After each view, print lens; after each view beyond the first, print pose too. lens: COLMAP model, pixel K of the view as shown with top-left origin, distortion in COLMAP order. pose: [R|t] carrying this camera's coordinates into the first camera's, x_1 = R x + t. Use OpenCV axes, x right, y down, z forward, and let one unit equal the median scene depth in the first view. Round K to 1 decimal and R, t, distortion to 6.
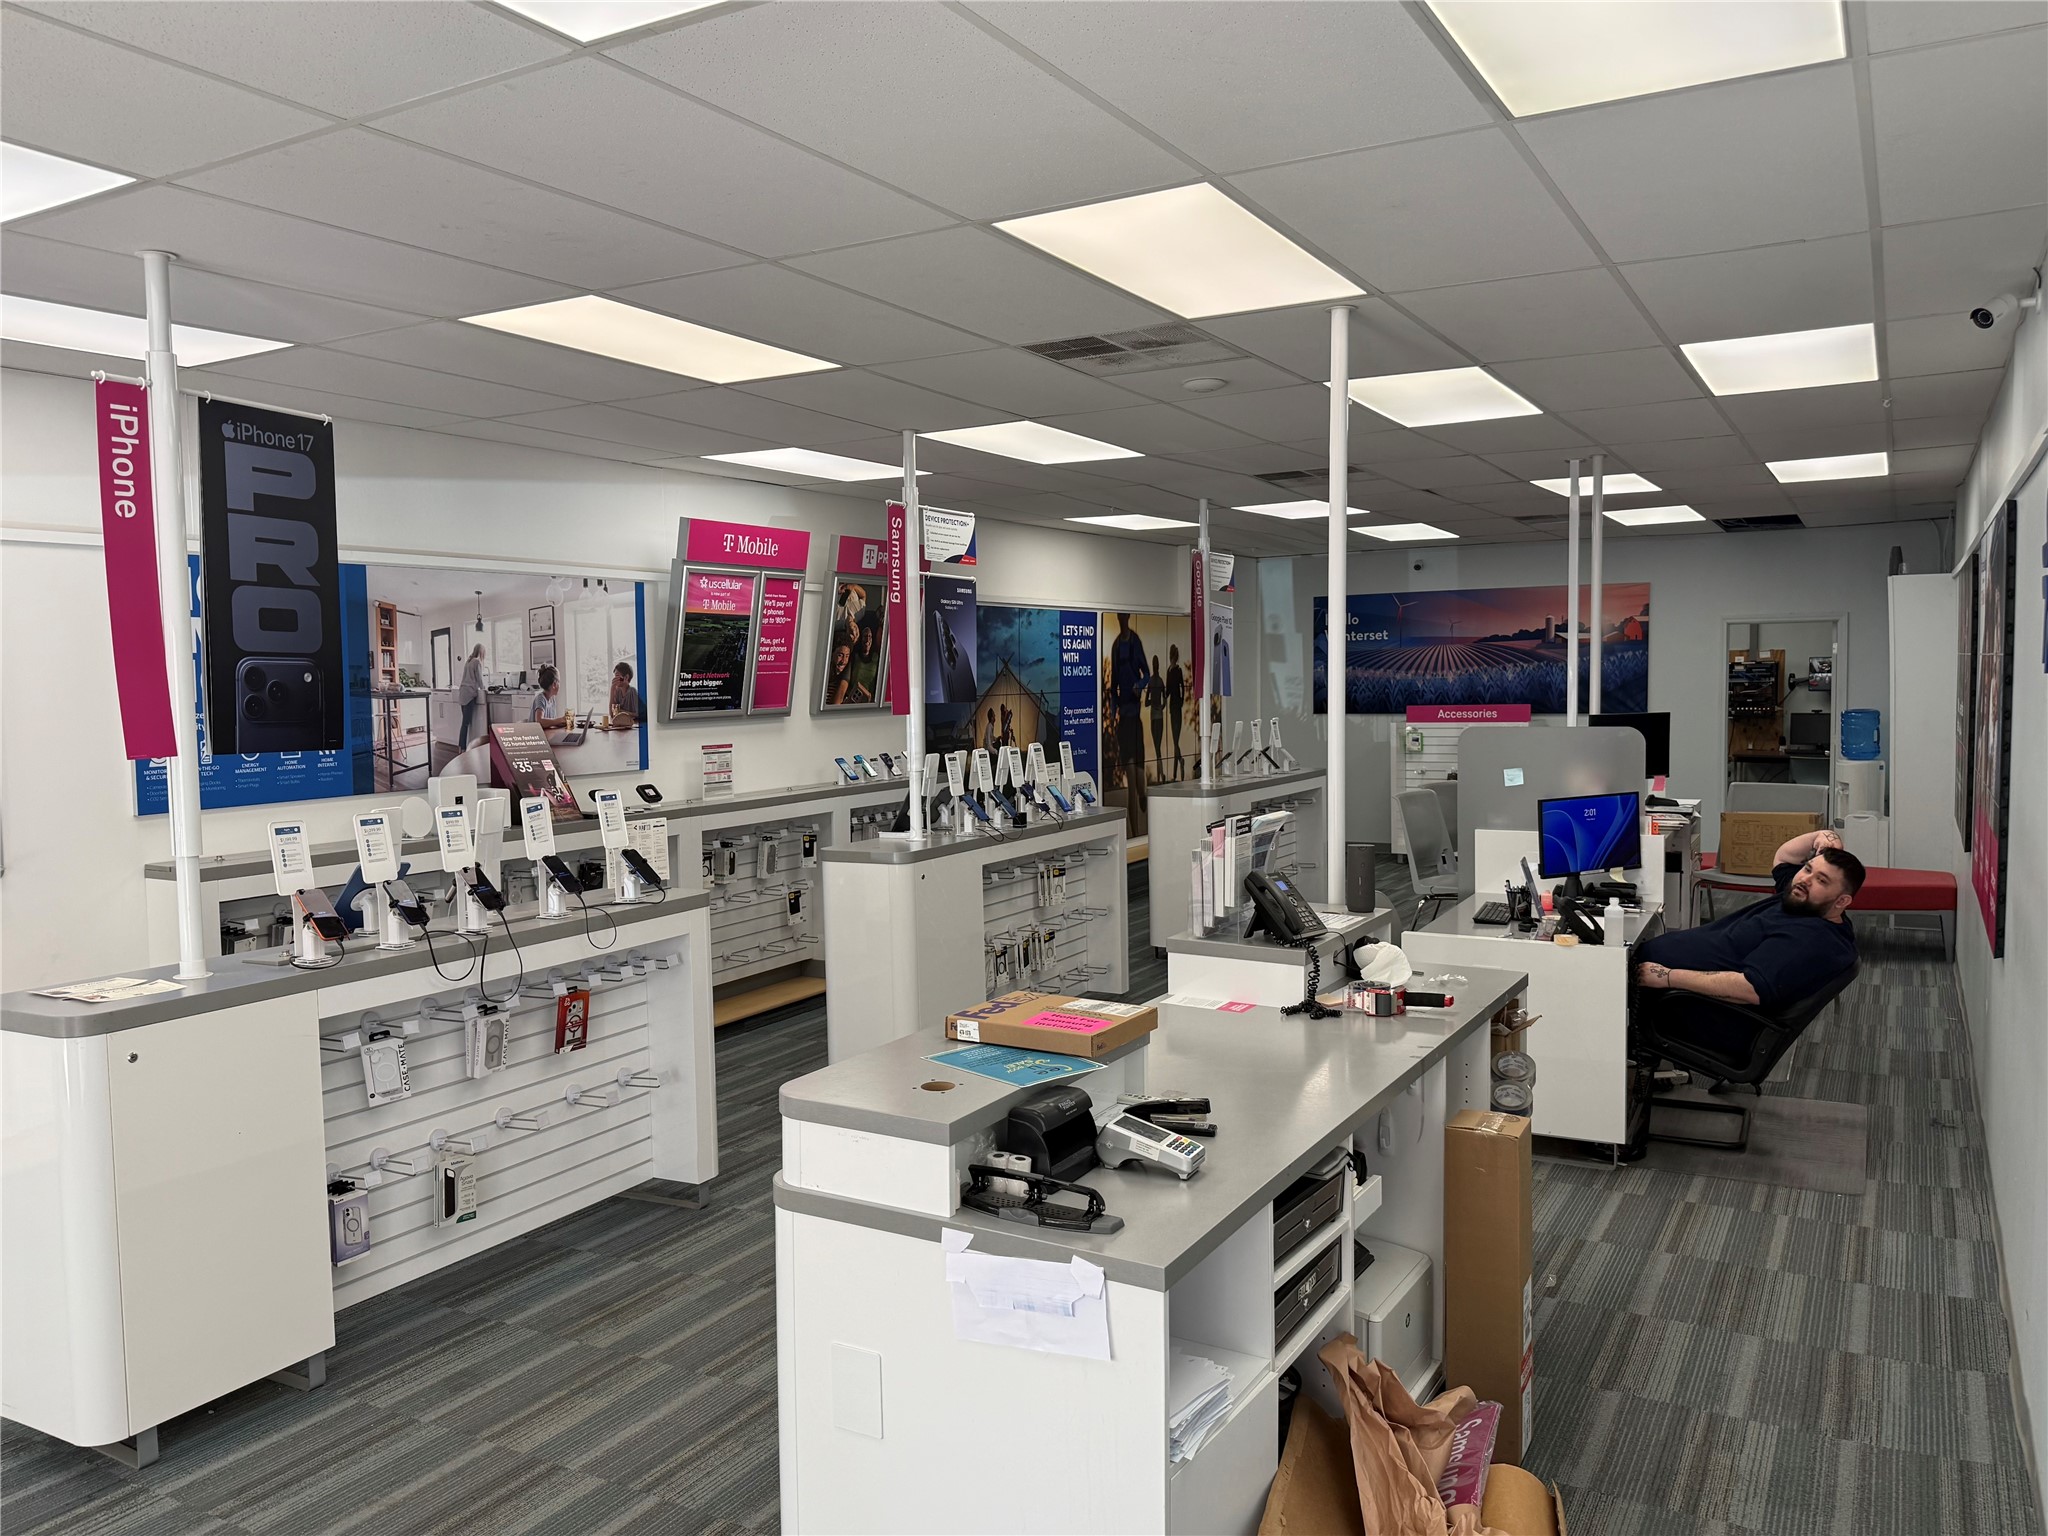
lens RADIAL K [[1504.6, 0, 1024.0], [0, 1504.6, 768.0], [0, 0, 1]] dist [0.129082, -0.169756]
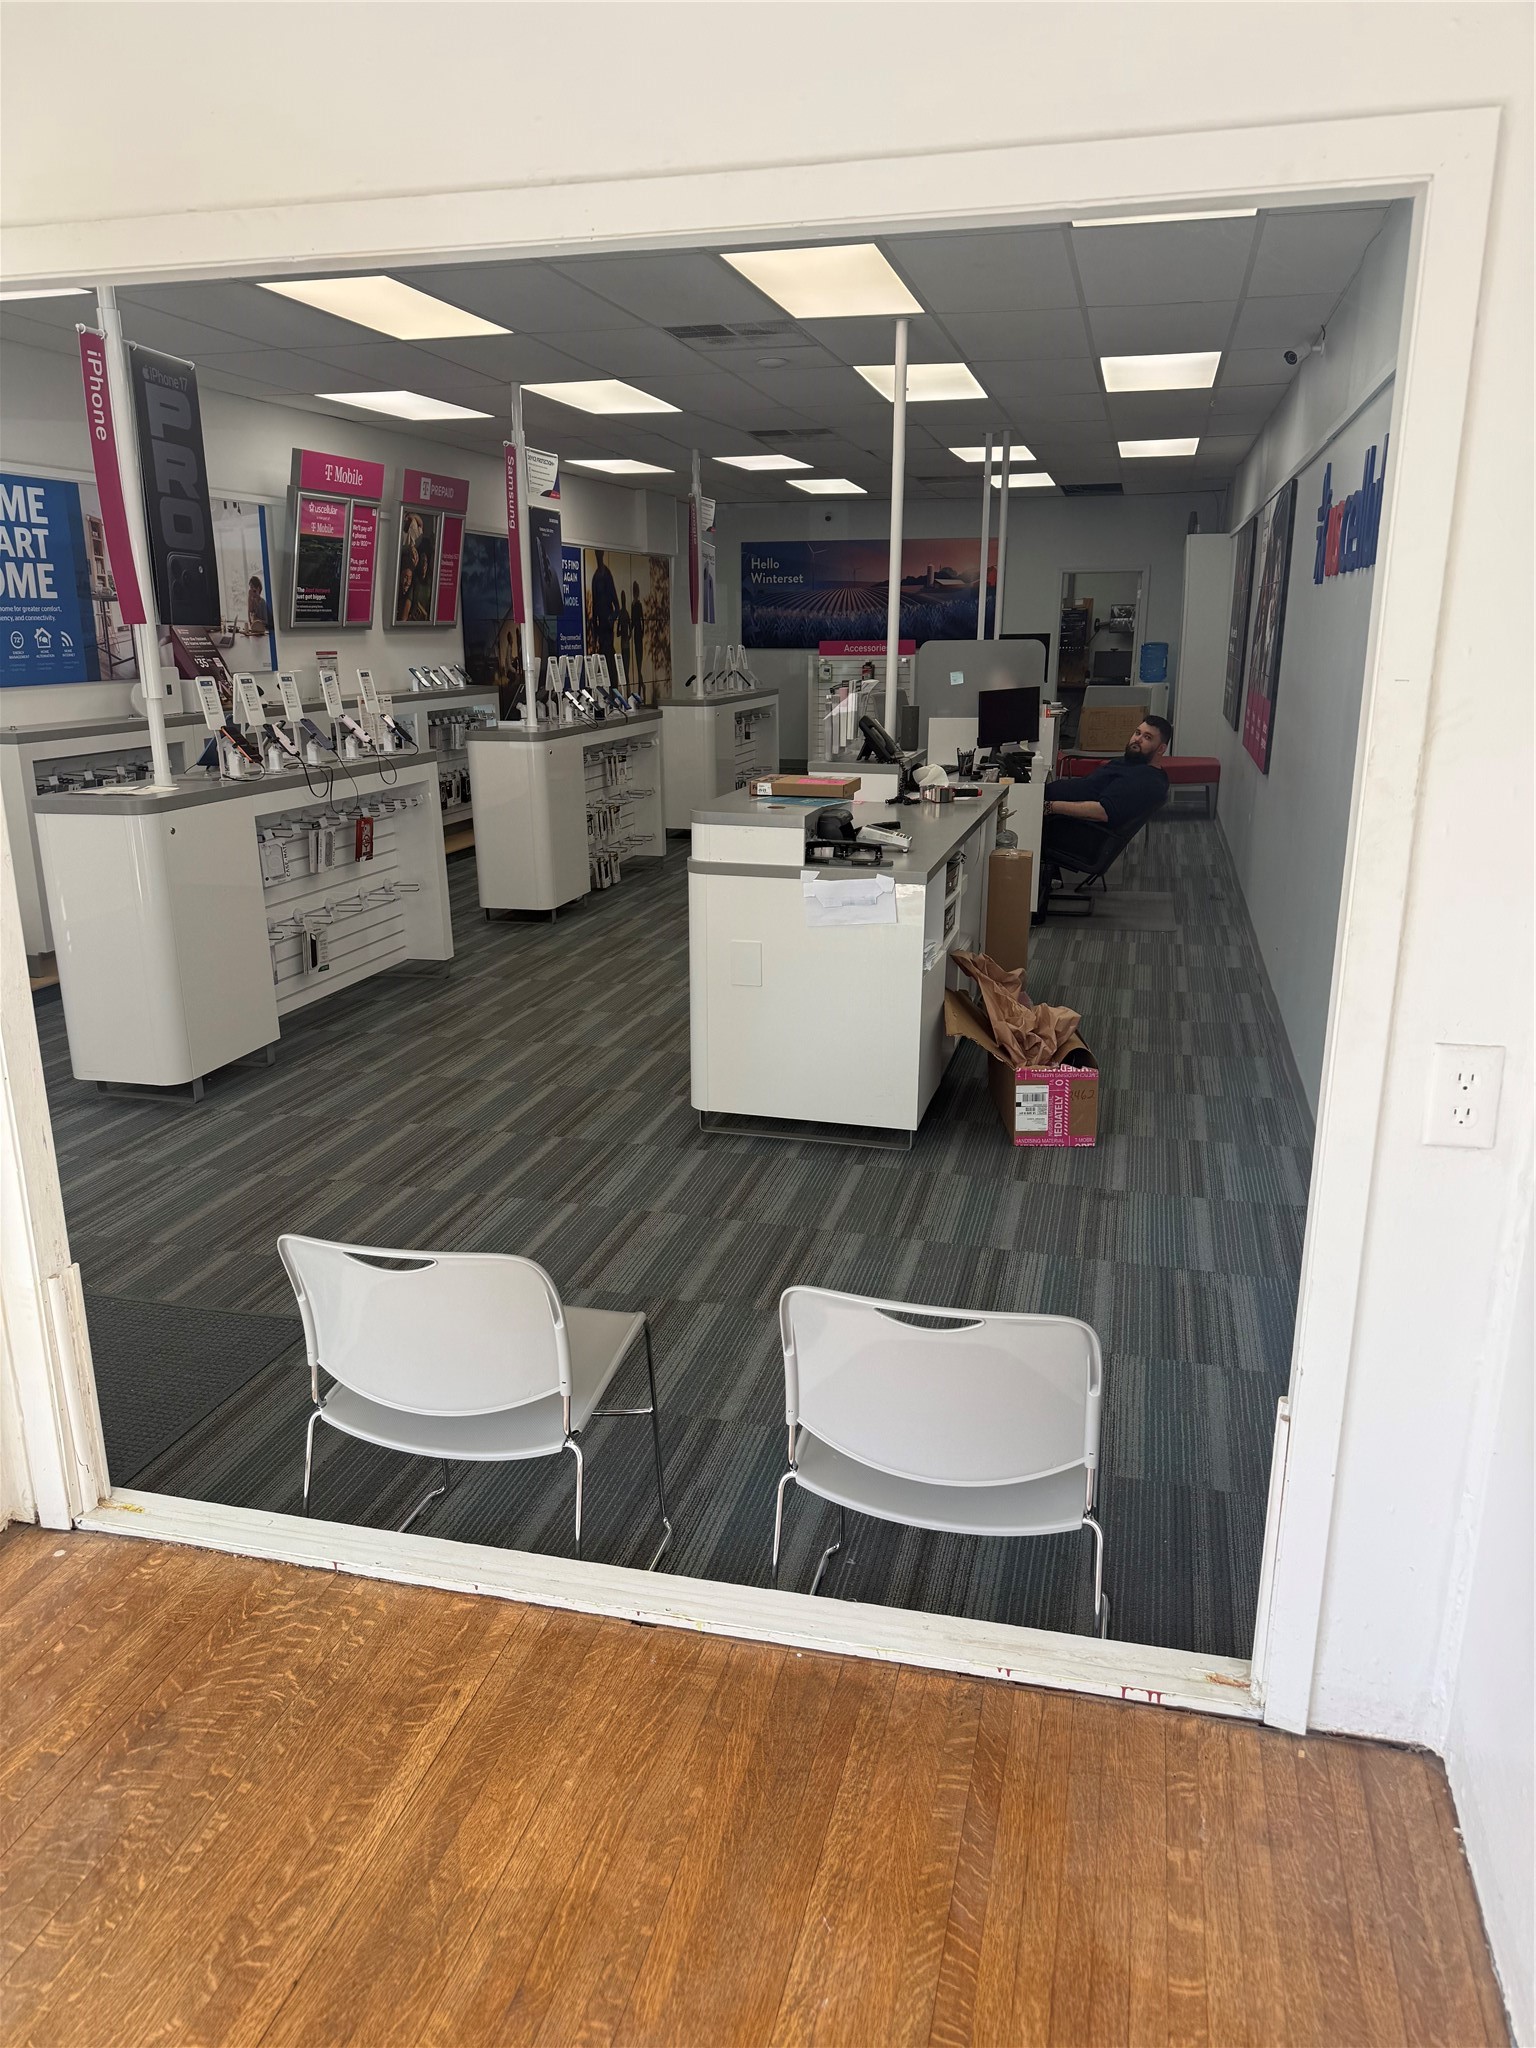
lens RADIAL K [[1434.7, 0, 768.0], [0, 1434.7, 1024.0], [0, 0, 1]] dist [0.072536, -0.074573]
pose [[0.964134, -0.059203, 0.258729, -0.209894], [0.004874, 0.978590, 0.205760, 0.044757], [-0.265372, -0.197119, 0.943781, -0.265556]]
